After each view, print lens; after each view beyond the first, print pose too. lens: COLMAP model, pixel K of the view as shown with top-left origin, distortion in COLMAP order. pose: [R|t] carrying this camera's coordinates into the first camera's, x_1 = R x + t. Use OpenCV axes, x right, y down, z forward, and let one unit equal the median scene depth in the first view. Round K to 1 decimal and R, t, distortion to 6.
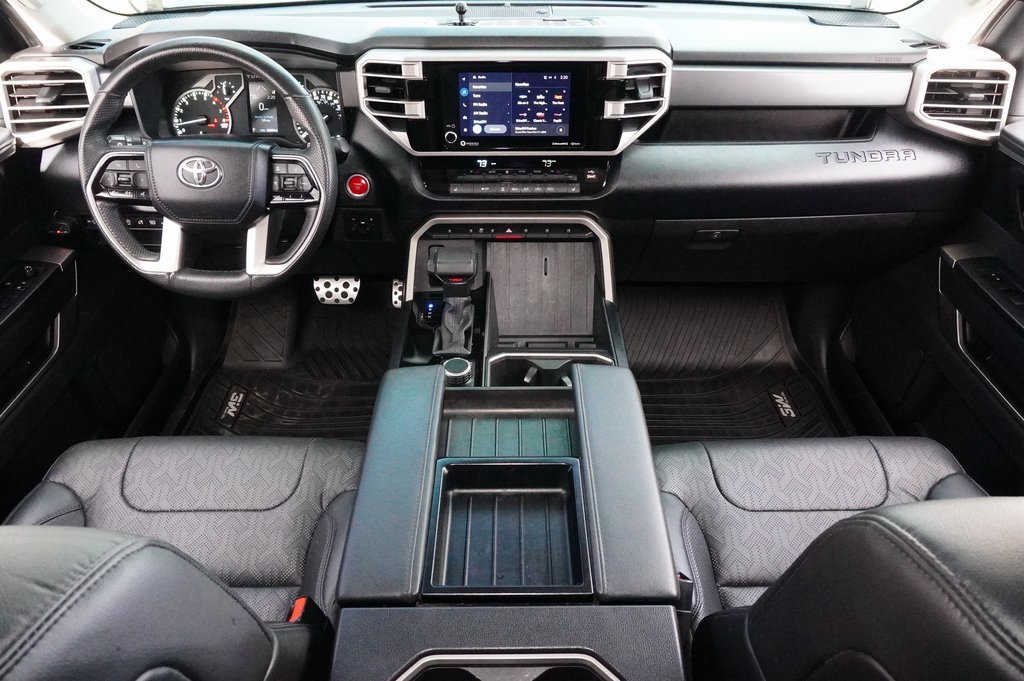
lens RADIAL K [[711.7, 0, 510.6], [0, 711.7, 339.9], [0, 0, 1]] dist [-0.002179, 0.001023]
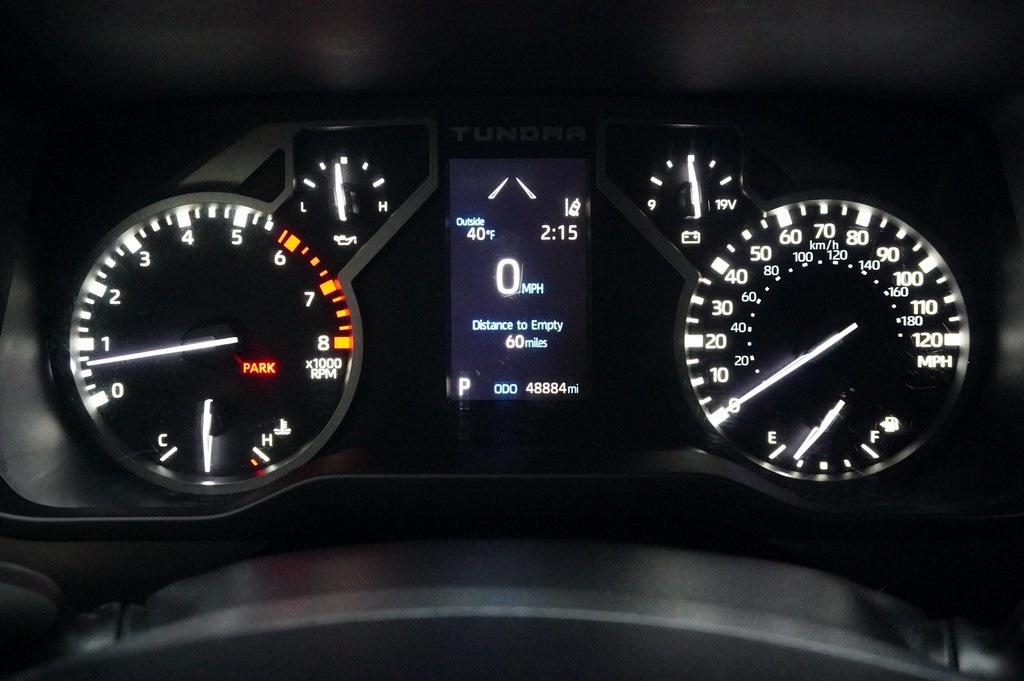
lens RADIAL K [[970.2, 0, 511.1], [0, 970.2, 340.0], [0, 0, 1]] dist [-0.000757, 0.000000]
pose [[0.999961, 0.000068, 0.008779, -0.389895], [0.001538, 0.983131, -0.182898, -0.286841], [-0.008644, 0.182904, 0.983093, 0.808159]]
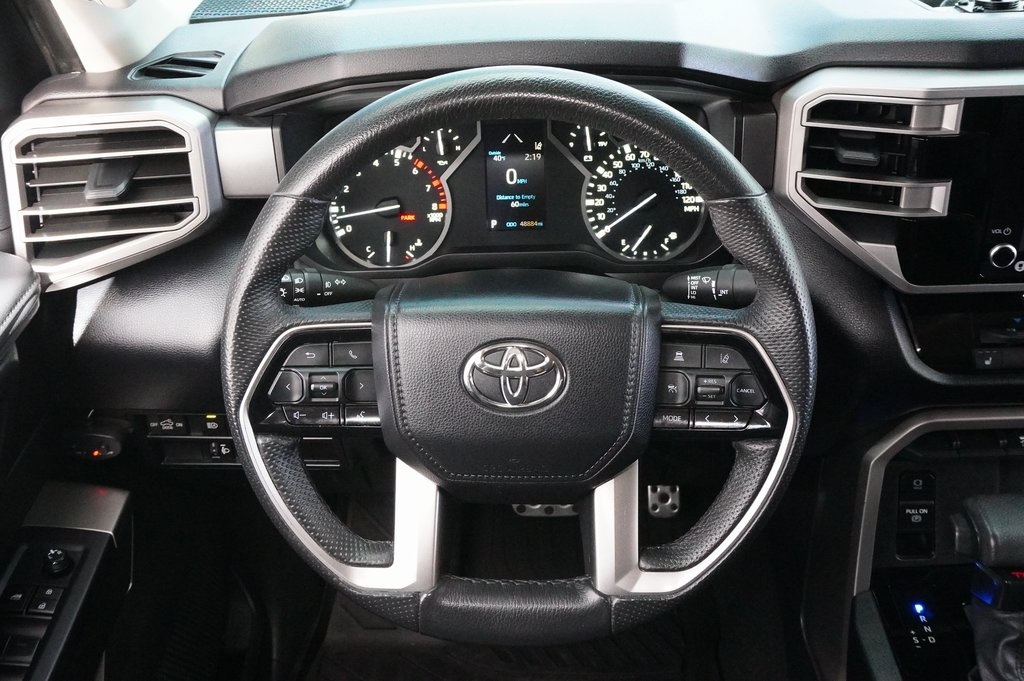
lens RADIAL K [[1074.0, 0, 511.5], [0, 1074.0, 342.8], [0, 0, 1]] dist [-0.007034, 0.000000]
pose [[0.999729, -0.022898, 0.004229, -0.394329], [0.023088, 0.998365, -0.052287, -0.197287], [-0.003024, 0.052371, 0.998623, 0.314473]]
